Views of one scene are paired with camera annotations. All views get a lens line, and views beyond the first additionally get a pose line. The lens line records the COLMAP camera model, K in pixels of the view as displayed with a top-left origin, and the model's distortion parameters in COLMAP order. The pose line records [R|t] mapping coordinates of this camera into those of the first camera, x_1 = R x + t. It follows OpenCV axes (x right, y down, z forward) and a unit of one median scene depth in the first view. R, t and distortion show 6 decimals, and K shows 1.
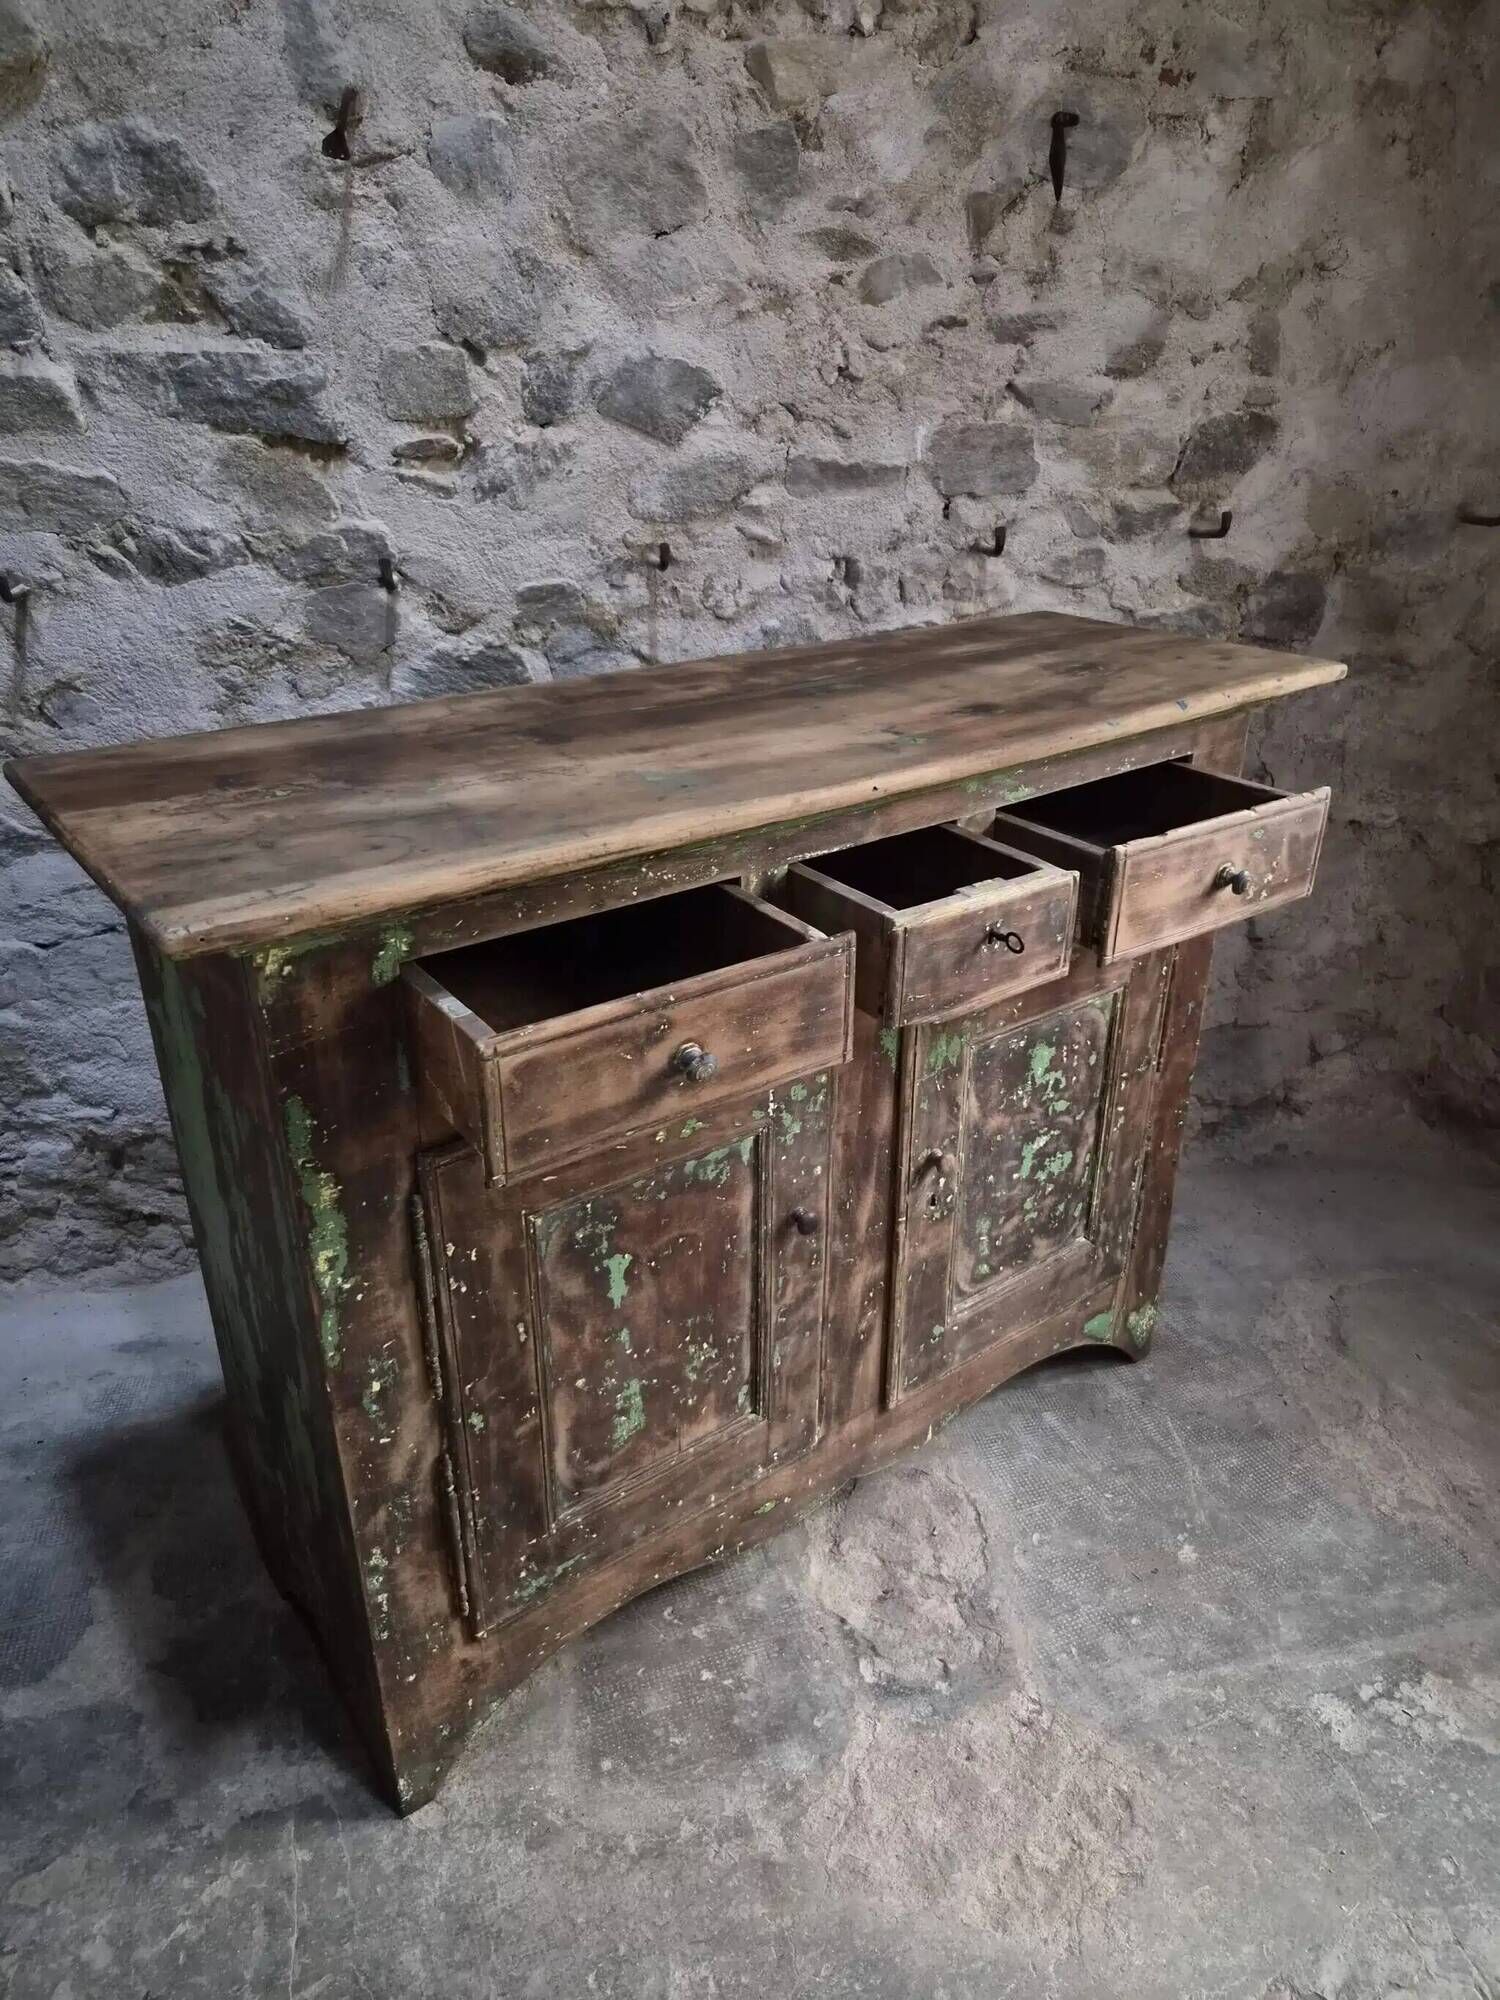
lens RADIAL K [[1355.4, 0, 776.7], [0, 1355.4, 1007.1], [0, 0, 1]] dist [0.056238, -0.047837]
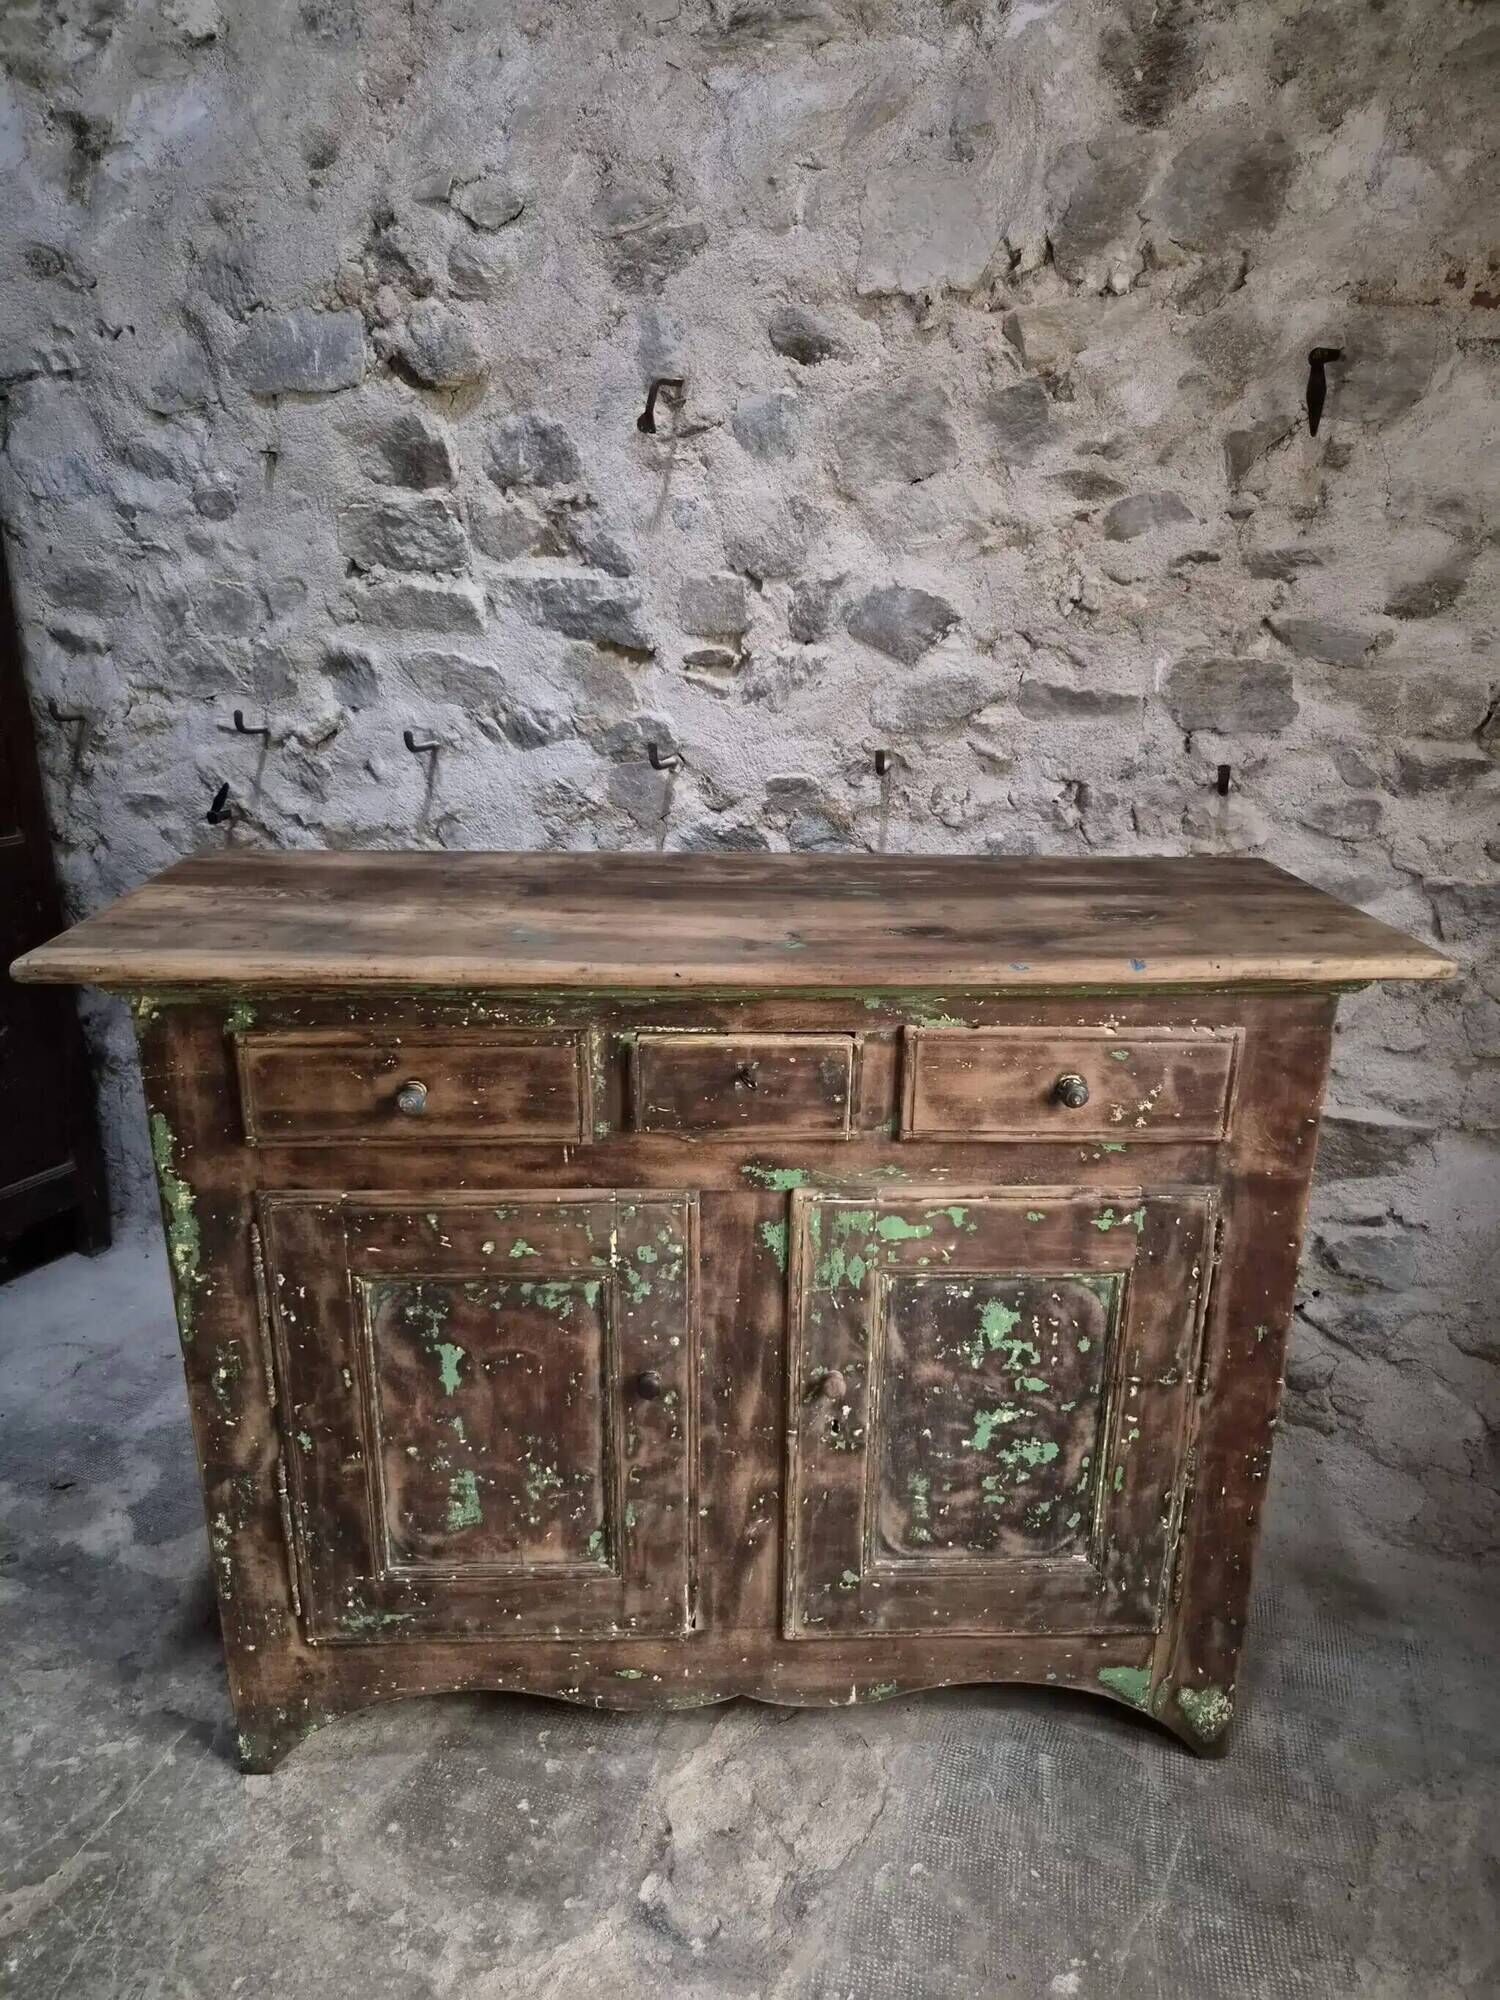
lens RADIAL K [[1355.4, 0, 766.3], [0, 1355.4, 1004.4], [0, 0, 1]] dist [0.056238, -0.047837]
pose [[0.816123, 0.187906, -0.546475, 0.477238], [-0.262378, 0.963055, -0.060696, -0.063003], [0.514880, 0.192918, 0.835273, 0.108001]]
